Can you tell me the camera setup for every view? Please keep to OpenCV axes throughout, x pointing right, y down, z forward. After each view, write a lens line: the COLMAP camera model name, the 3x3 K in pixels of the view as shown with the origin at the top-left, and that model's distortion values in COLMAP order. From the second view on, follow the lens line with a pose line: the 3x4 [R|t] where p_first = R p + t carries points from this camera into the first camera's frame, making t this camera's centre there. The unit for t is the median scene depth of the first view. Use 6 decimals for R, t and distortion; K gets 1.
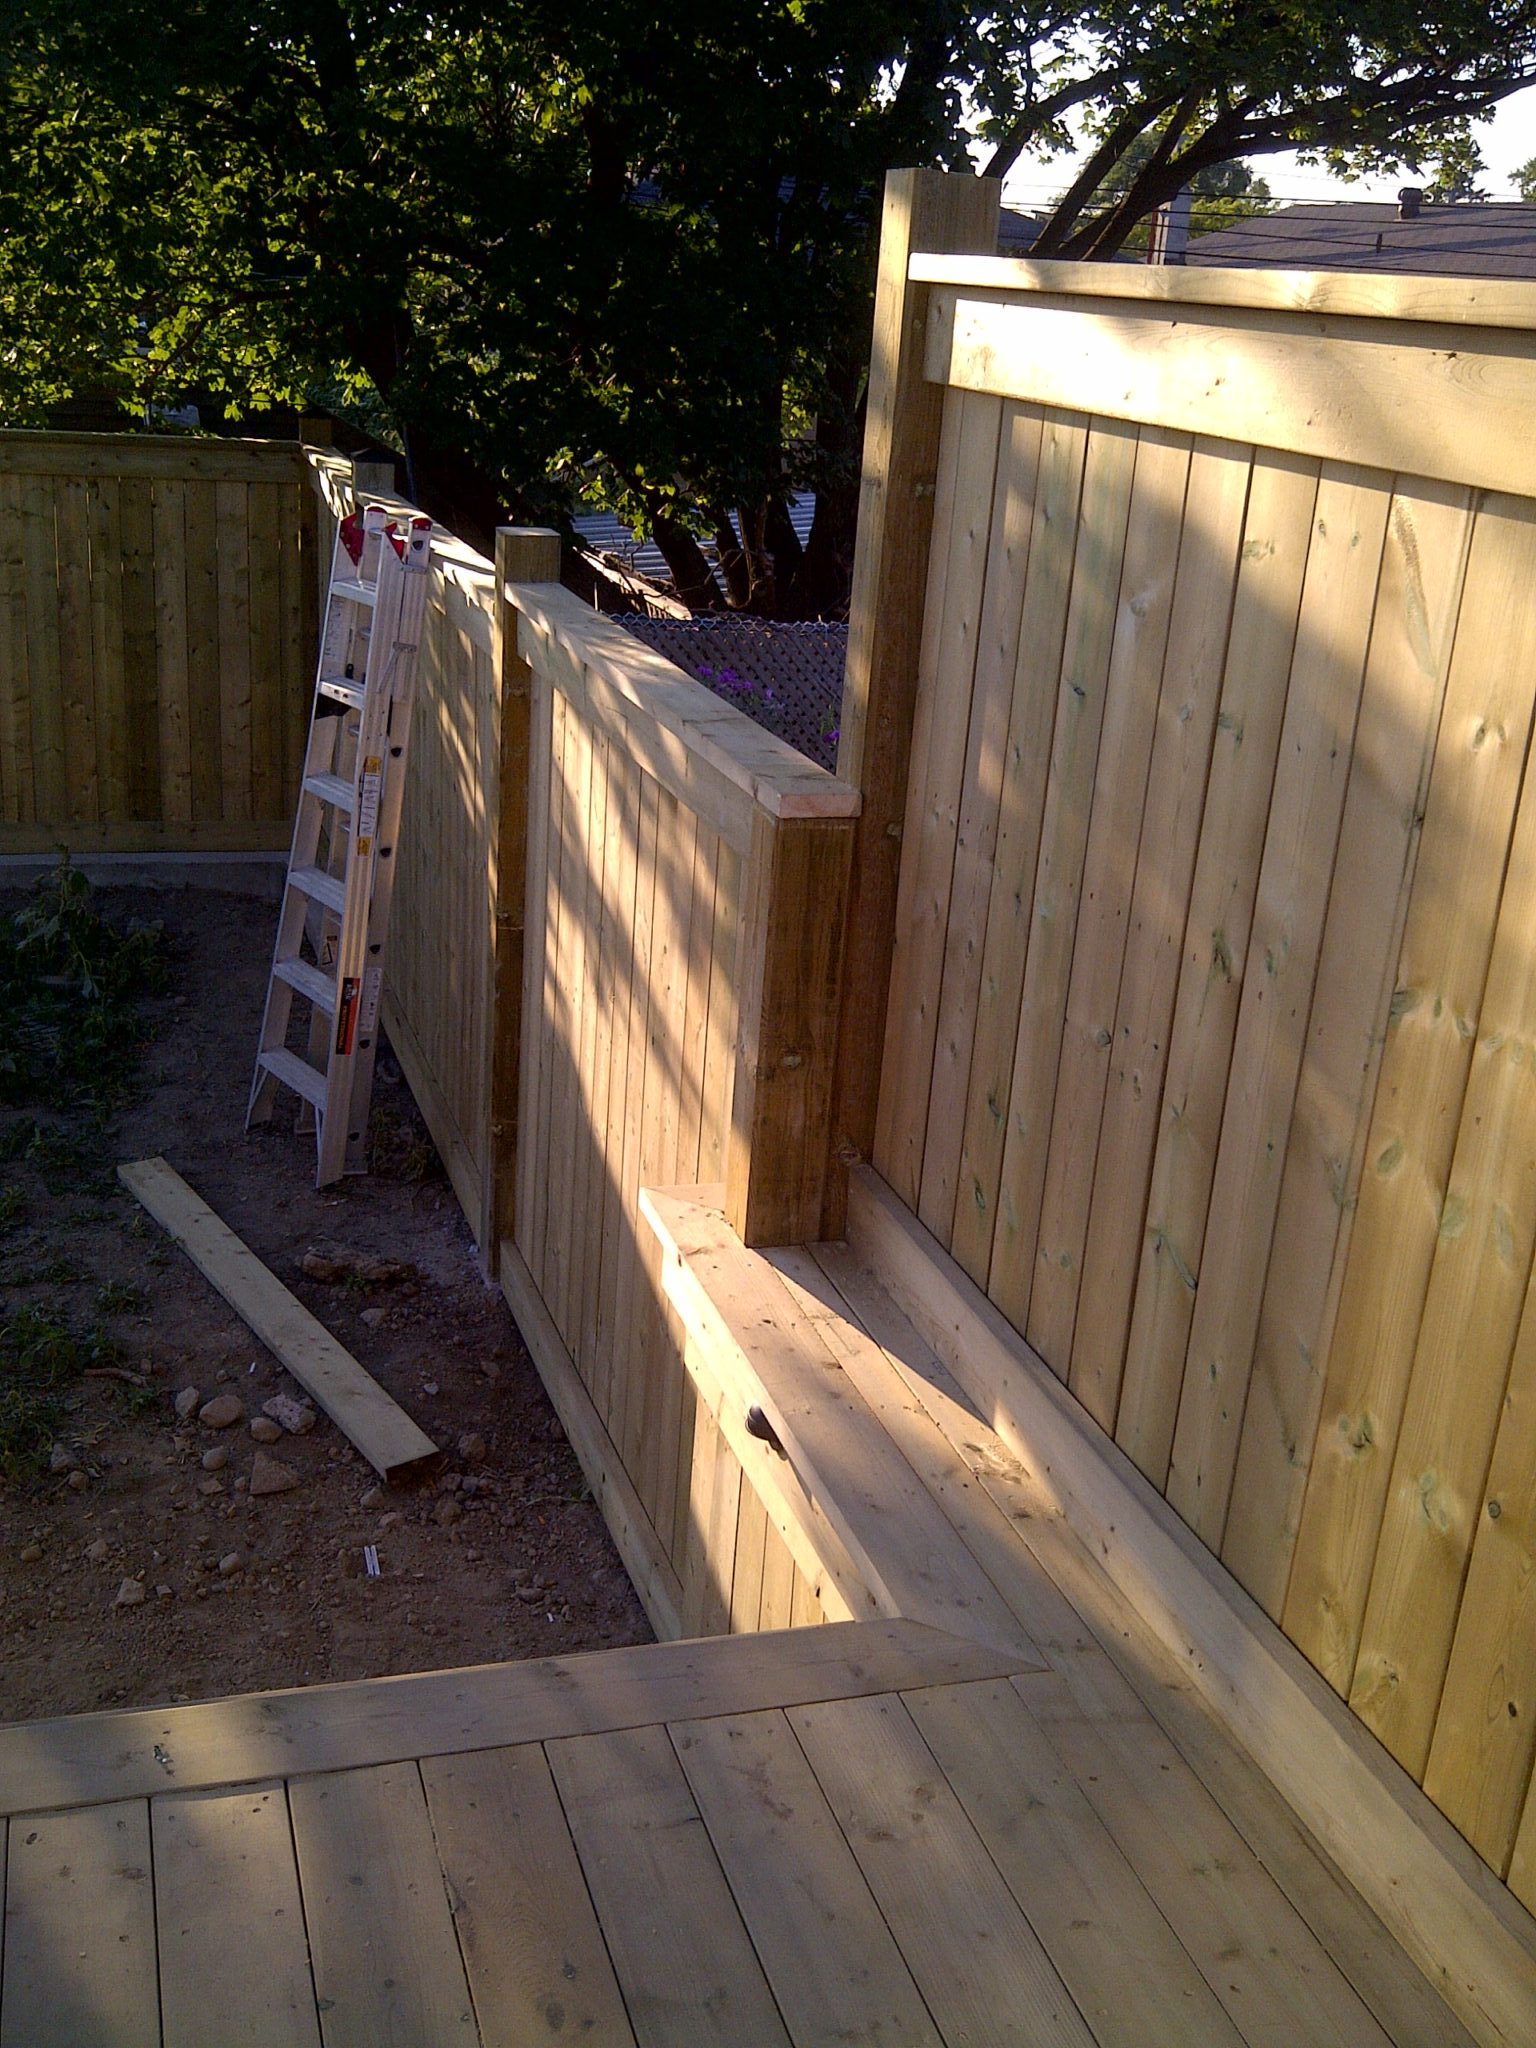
lens RADIAL K [[2084.1, 0, 769.8], [0, 2084.1, 1026.2], [0, 0, 1]] dist [-0.031813, 0.000000]
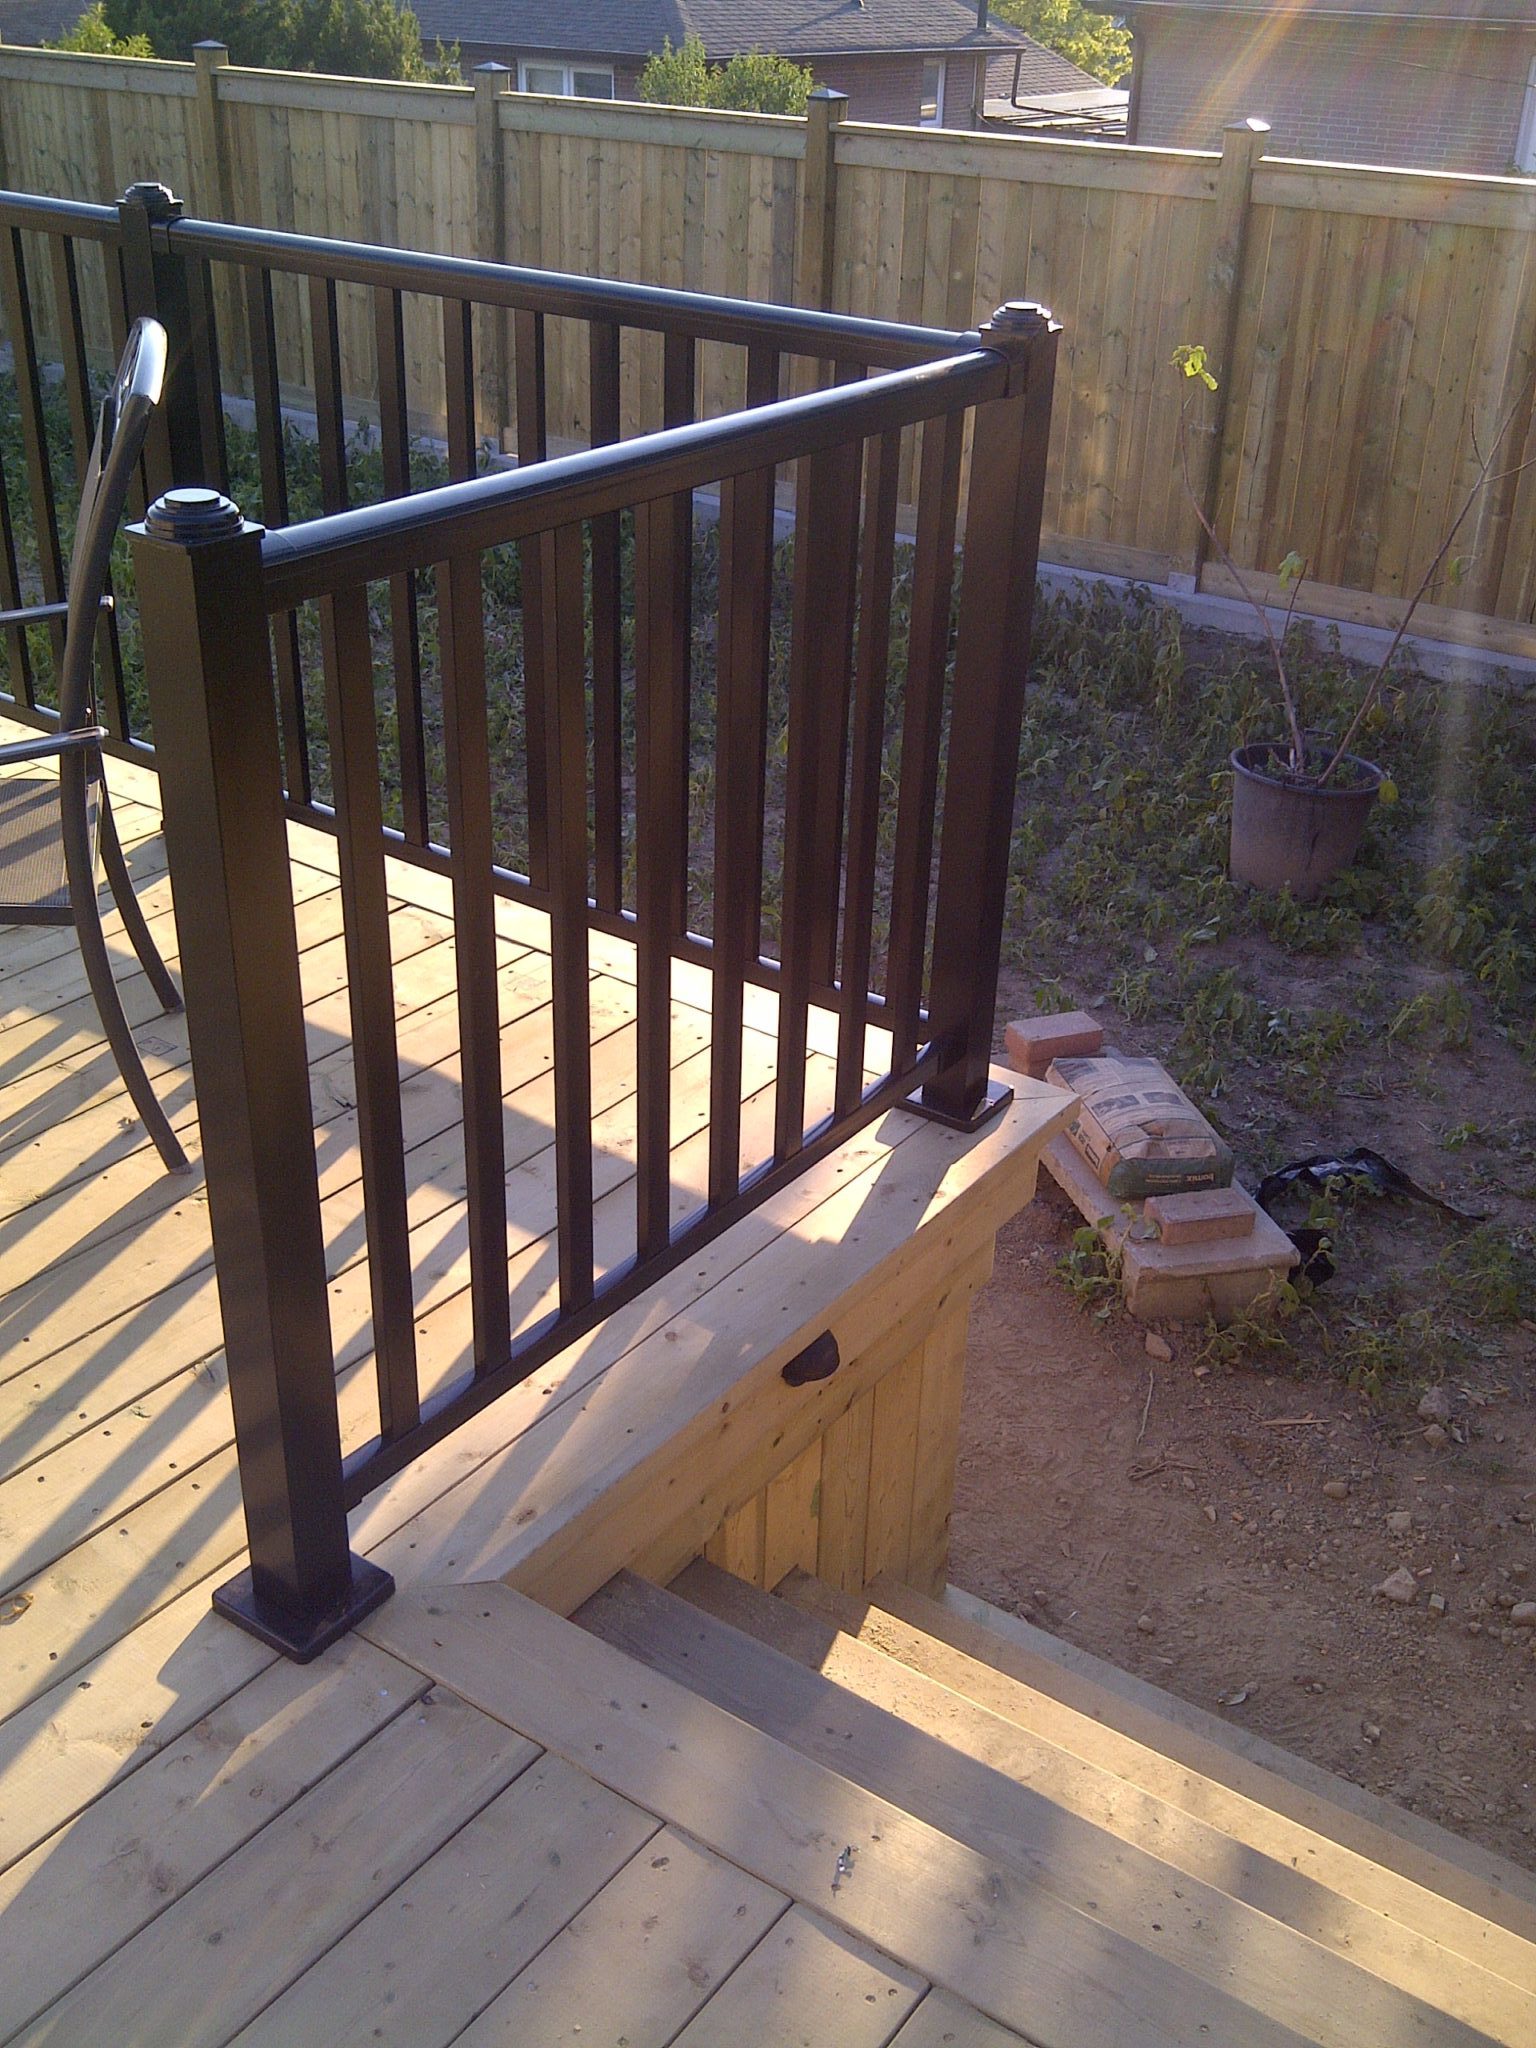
lens RADIAL K [[2084.1, 0, 767.8], [0, 2084.1, 1022.9], [0, 0, 1]] dist [-0.031813, 0.000000]
pose [[0.600824, 0.324678, -0.730476, 0.092773], [-0.256131, 0.943815, 0.208831, -0.064801], [0.757237, 0.061627, 0.650227, 0.214007]]
